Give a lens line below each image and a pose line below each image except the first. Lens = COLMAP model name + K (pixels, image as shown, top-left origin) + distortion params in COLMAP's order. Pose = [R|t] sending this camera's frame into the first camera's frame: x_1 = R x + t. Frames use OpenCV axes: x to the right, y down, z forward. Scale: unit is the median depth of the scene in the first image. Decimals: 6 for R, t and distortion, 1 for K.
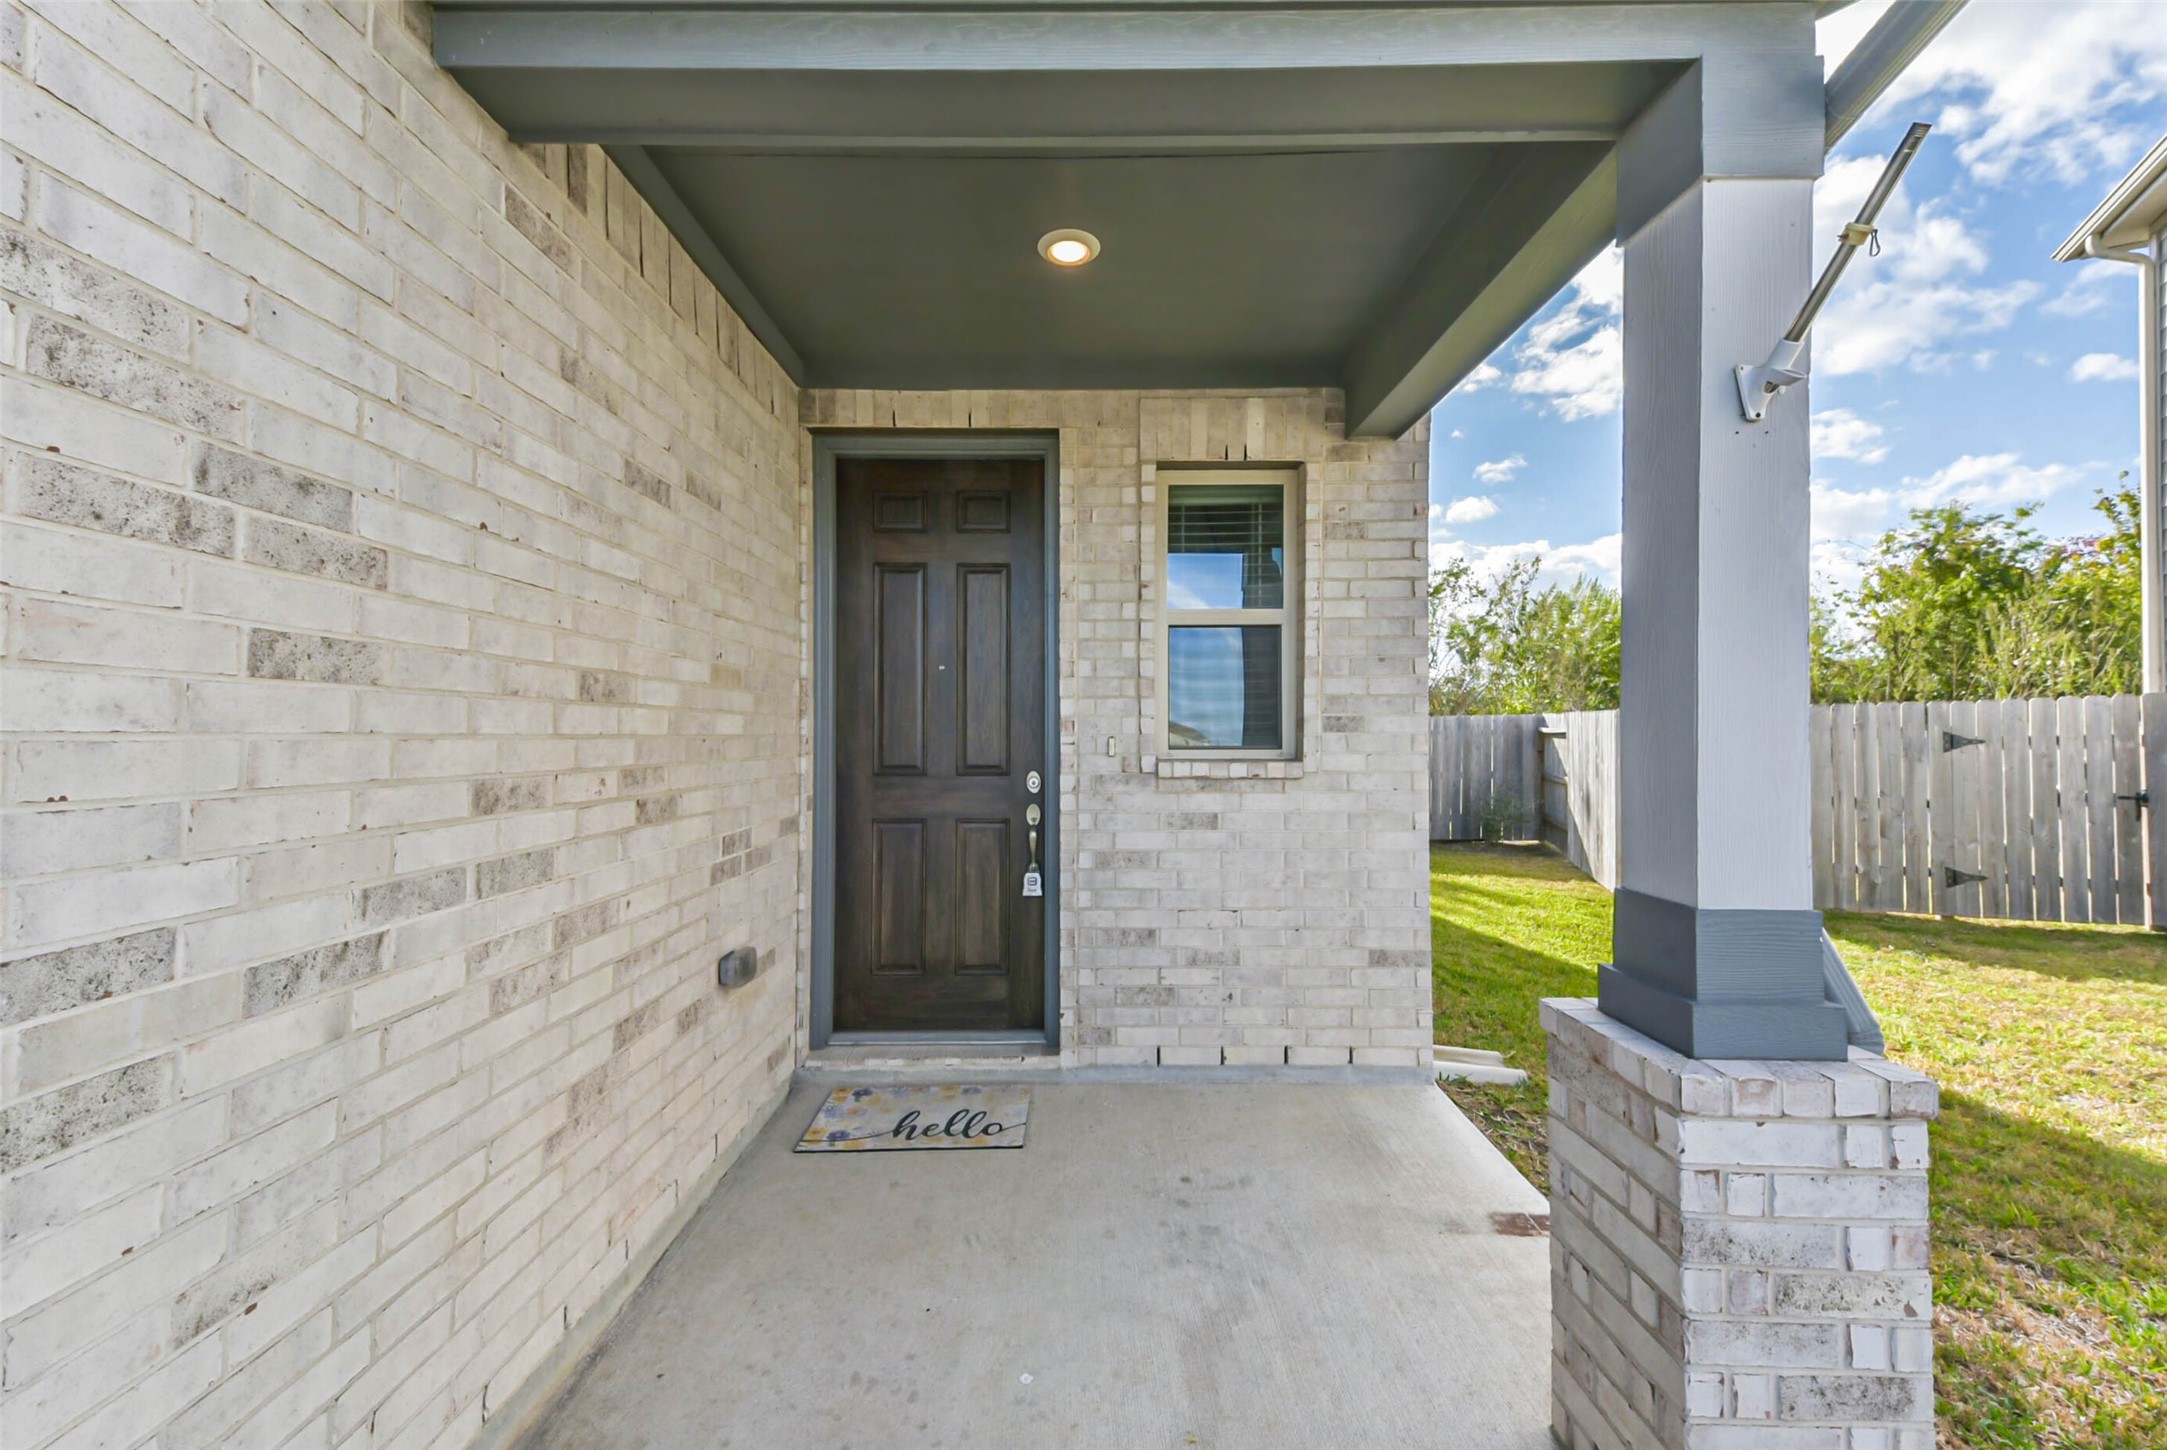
lens RADIAL K [[848.6, 0, 1078.1], [0, 848.6, 722.1], [0, 0, 1]] dist [0.035693, -0.011610]
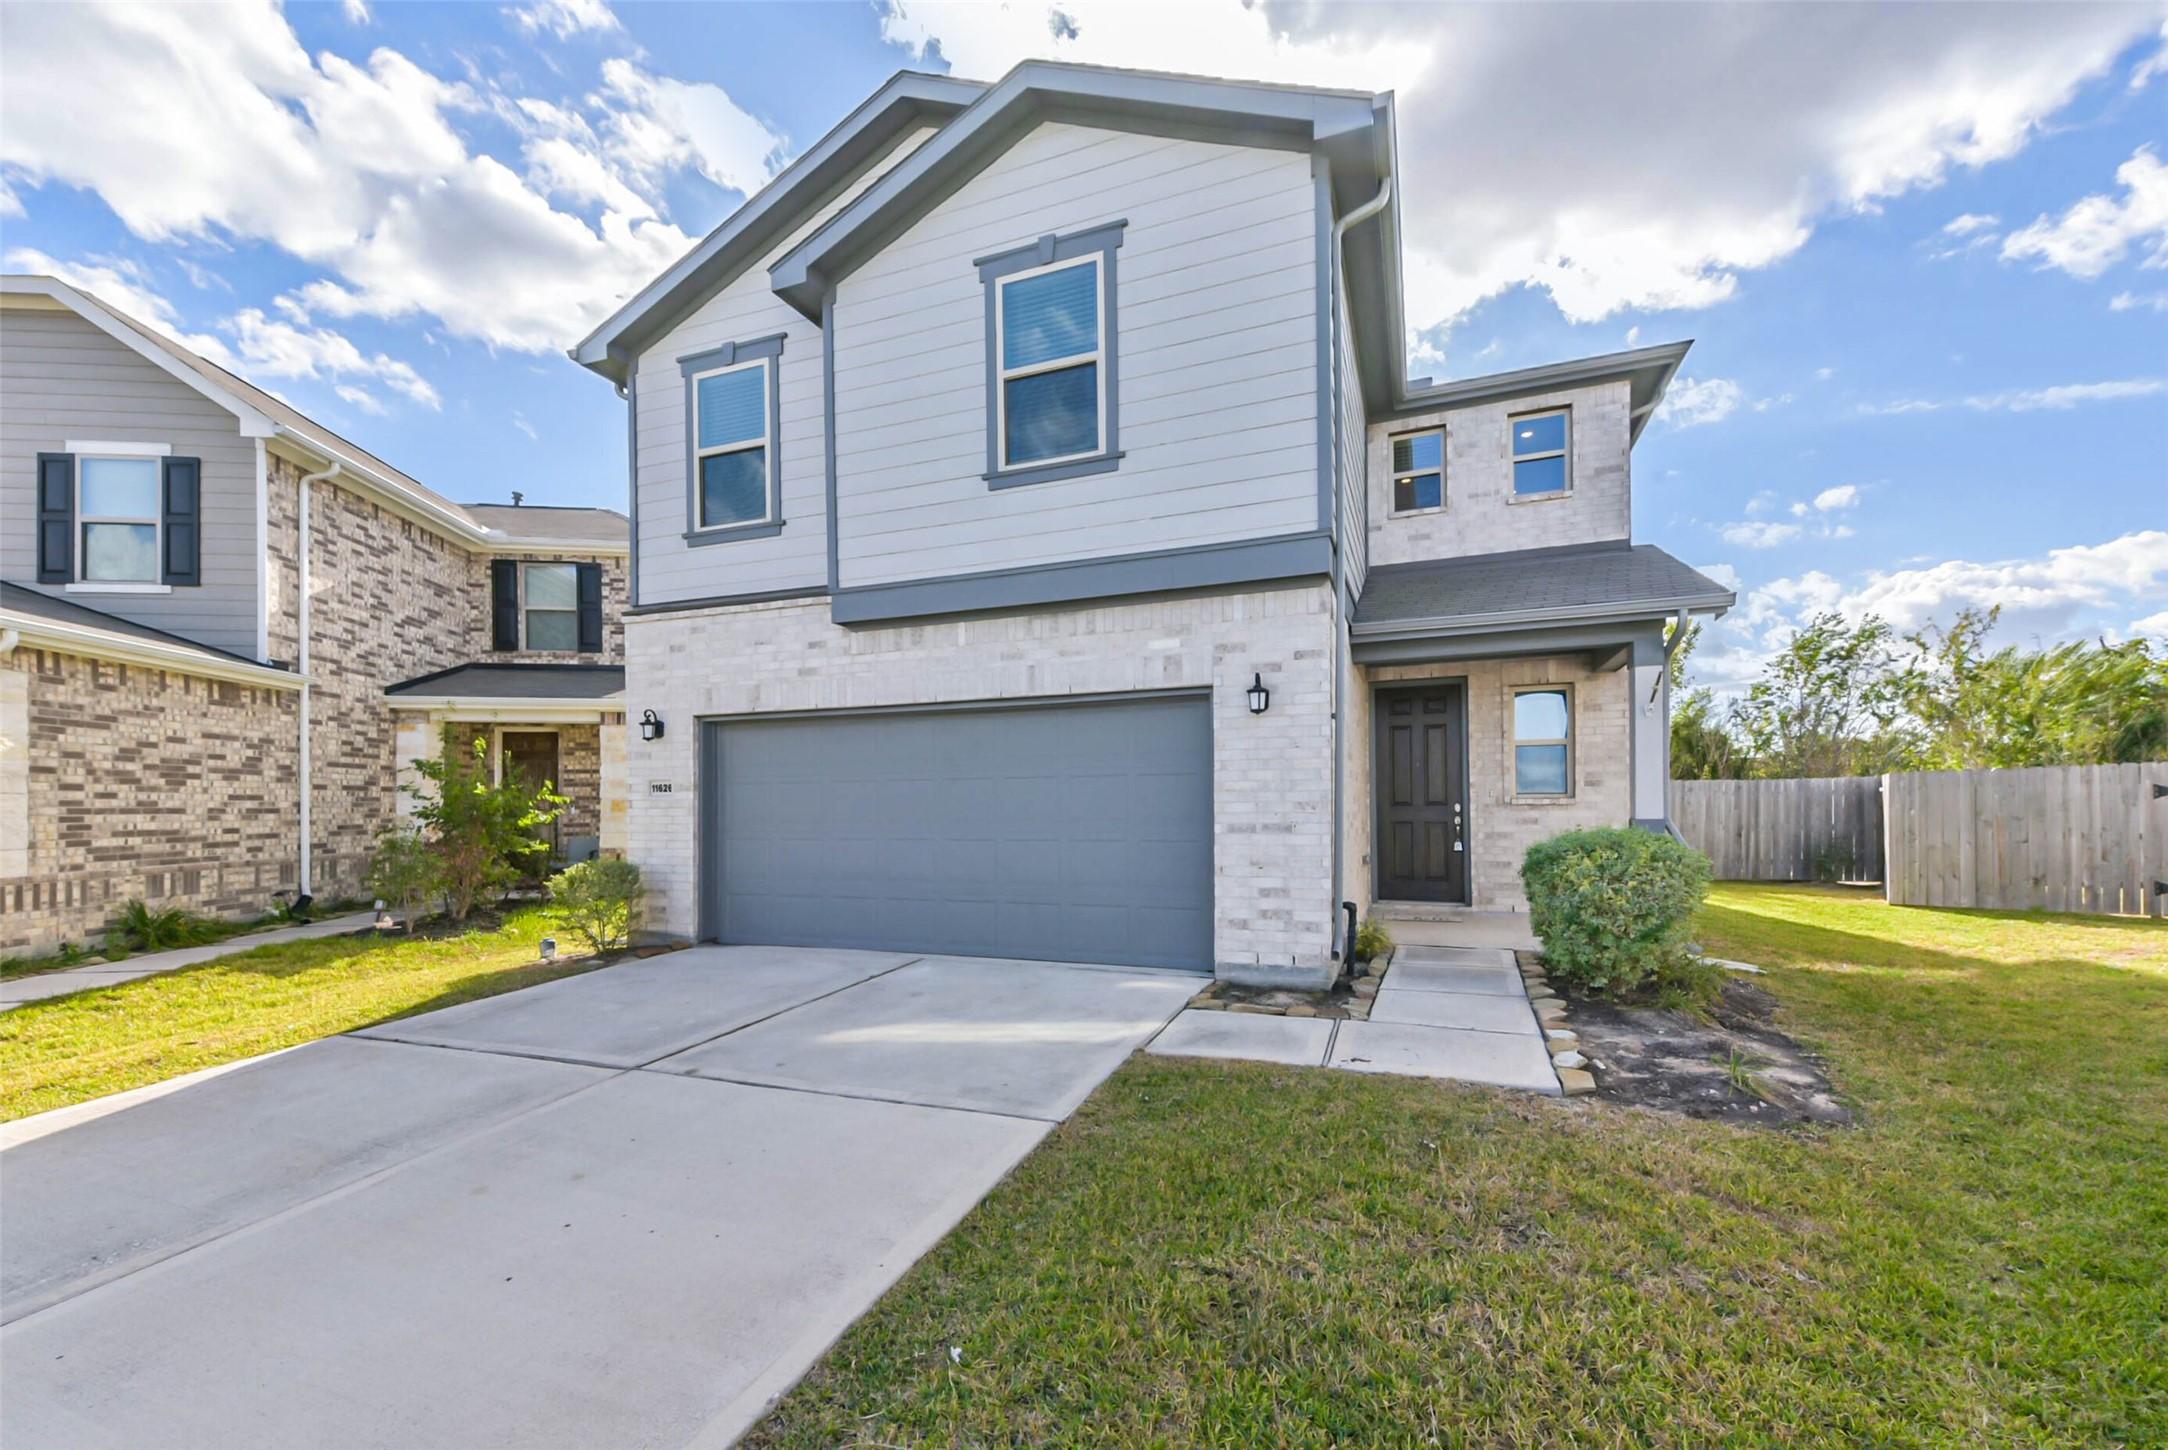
lens RADIAL K [[894.5, 0, 1045.1], [0, 894.5, 792.0], [0, 0, 1]] dist [0.024973, -0.003166]
pose [[0.921693, -0.012363, -0.387723, -0.154206], [0.010175, 0.999919, -0.007695, 0.031942], [0.387787, 0.003148, 0.921744, -2.106827]]
